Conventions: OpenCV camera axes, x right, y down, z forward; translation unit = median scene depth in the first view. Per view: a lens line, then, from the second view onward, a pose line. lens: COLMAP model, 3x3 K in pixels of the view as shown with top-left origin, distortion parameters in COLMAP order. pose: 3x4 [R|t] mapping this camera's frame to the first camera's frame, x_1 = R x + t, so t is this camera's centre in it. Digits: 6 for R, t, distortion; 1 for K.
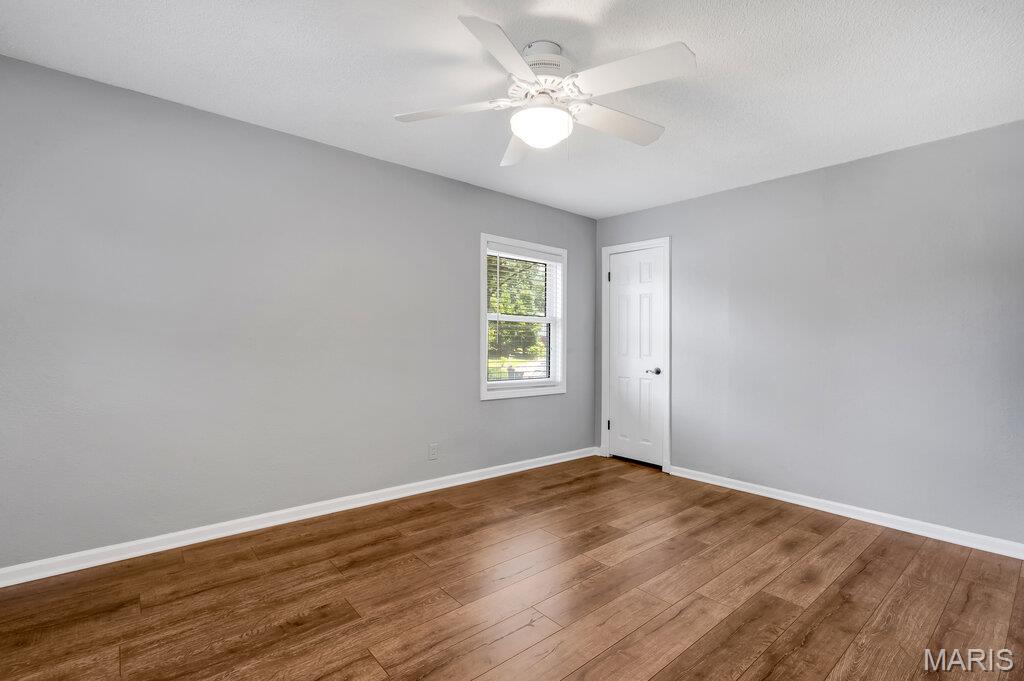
lens RADIAL K [[473.3, 0, 511.5], [0, 473.3, 341.7], [0, 0, 1]] dist [0.000402, -0.000235]
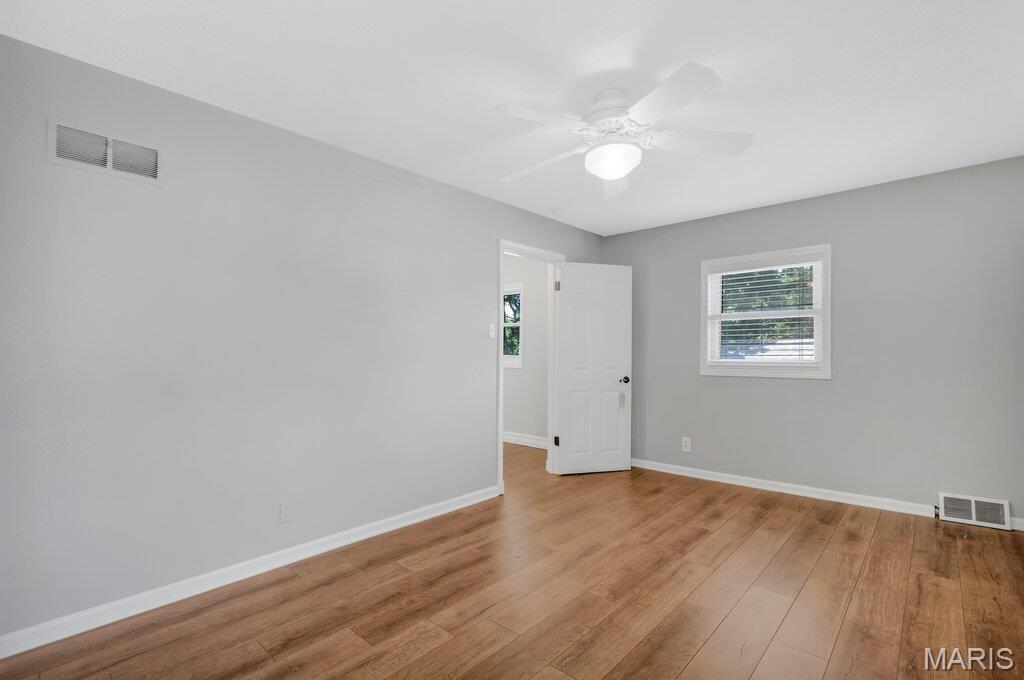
lens RADIAL K [[473.3, 0, 511.5], [0, 473.3, 341.2], [0, 0, 1]] dist [0.000402, -0.000235]
pose [[-0.991541, -0.011672, -0.129266, 0.438501], [-0.009016, 0.999736, -0.021114, -0.005058], [0.129478, -0.019770, -0.991385, 2.070829]]
